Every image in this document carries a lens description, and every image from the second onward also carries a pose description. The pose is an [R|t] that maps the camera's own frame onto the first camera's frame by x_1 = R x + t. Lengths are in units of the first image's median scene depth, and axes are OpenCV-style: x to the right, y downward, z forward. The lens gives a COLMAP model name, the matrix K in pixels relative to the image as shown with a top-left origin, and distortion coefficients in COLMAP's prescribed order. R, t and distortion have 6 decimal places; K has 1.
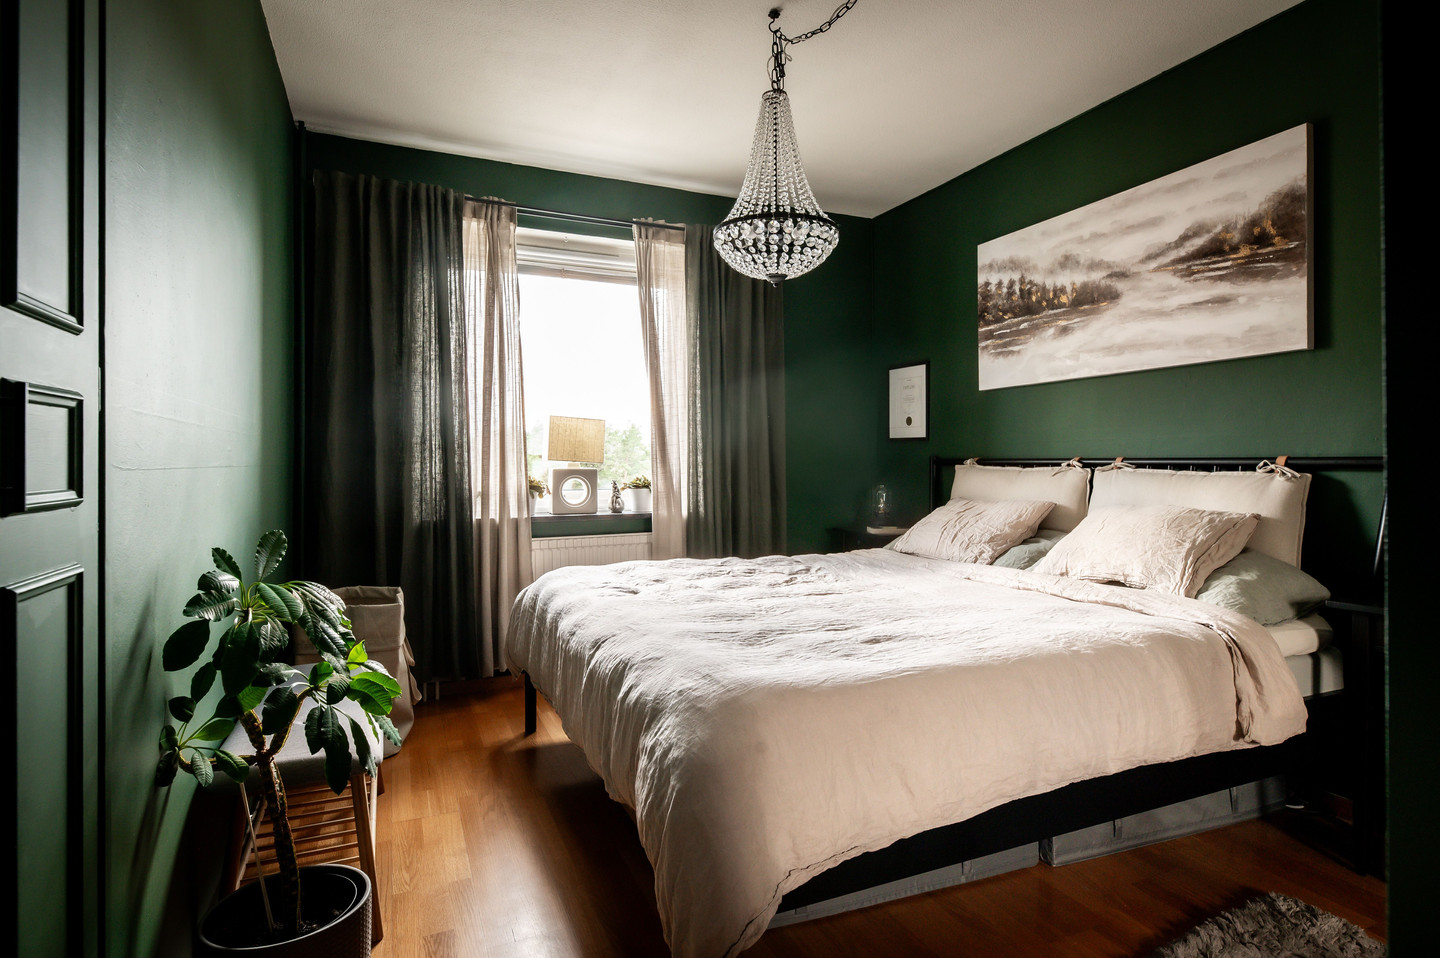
lens RADIAL K [[738.9, 0, 720.0], [0, 738.9, 479.0], [0, 0, 1]] dist [0.001592, 0.000432]
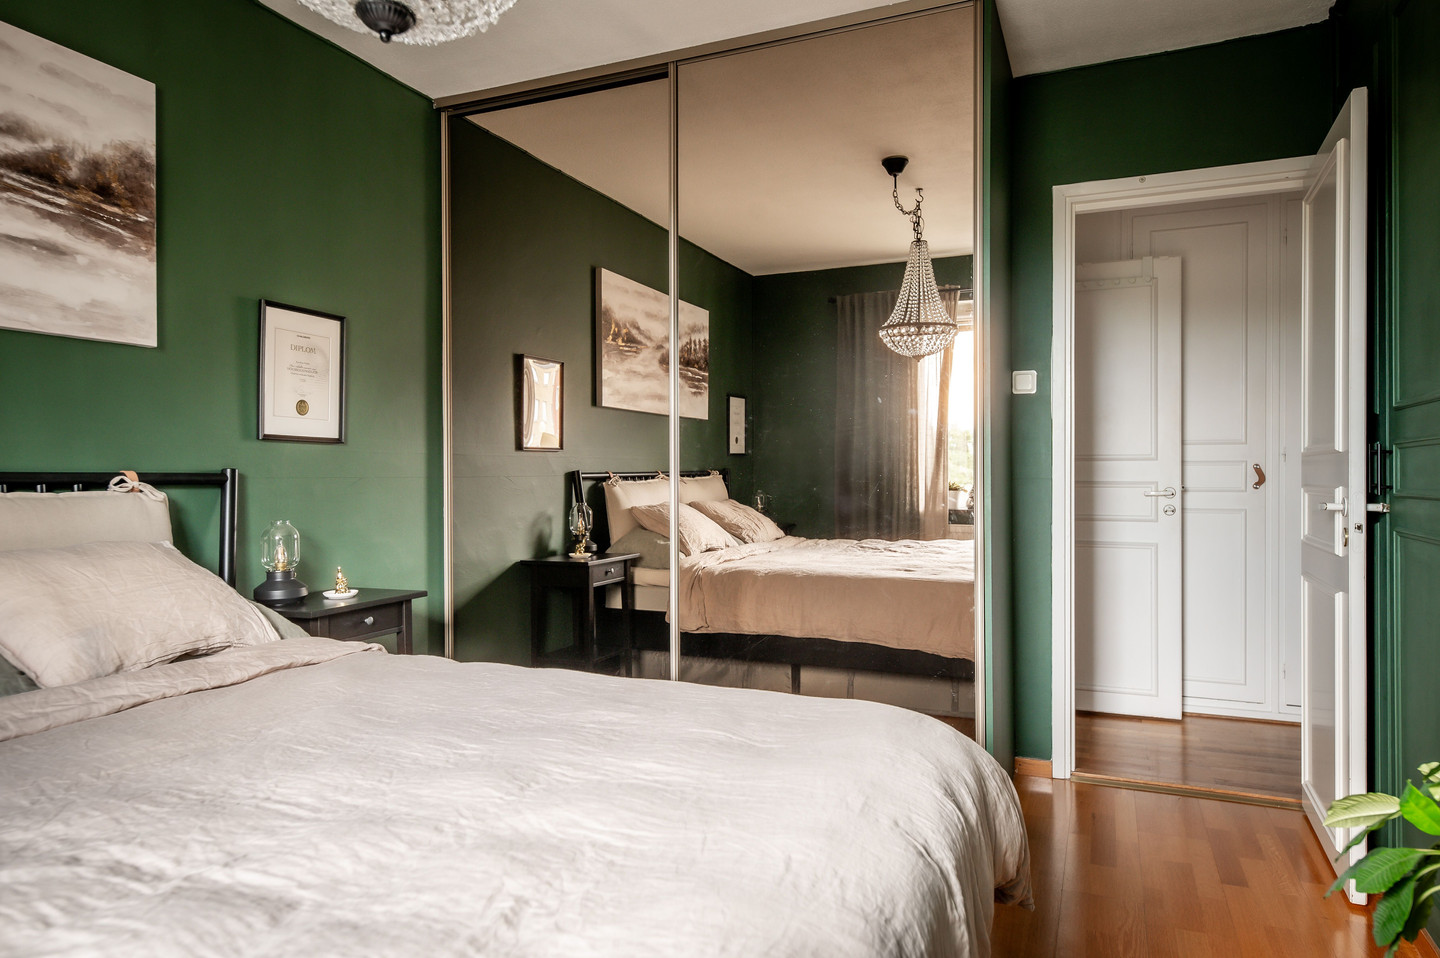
lens RADIAL K [[919.3, 0, 720.0], [0, 919.3, 479.0], [0, 0, 1]] dist [0.032806, 0.000832]
pose [[-0.680823, -0.004880, 0.732431, -0.422351], [0.015994, 0.999640, 0.021527, -0.032707], [-0.732273, 0.026370, -0.680500, 1.185719]]
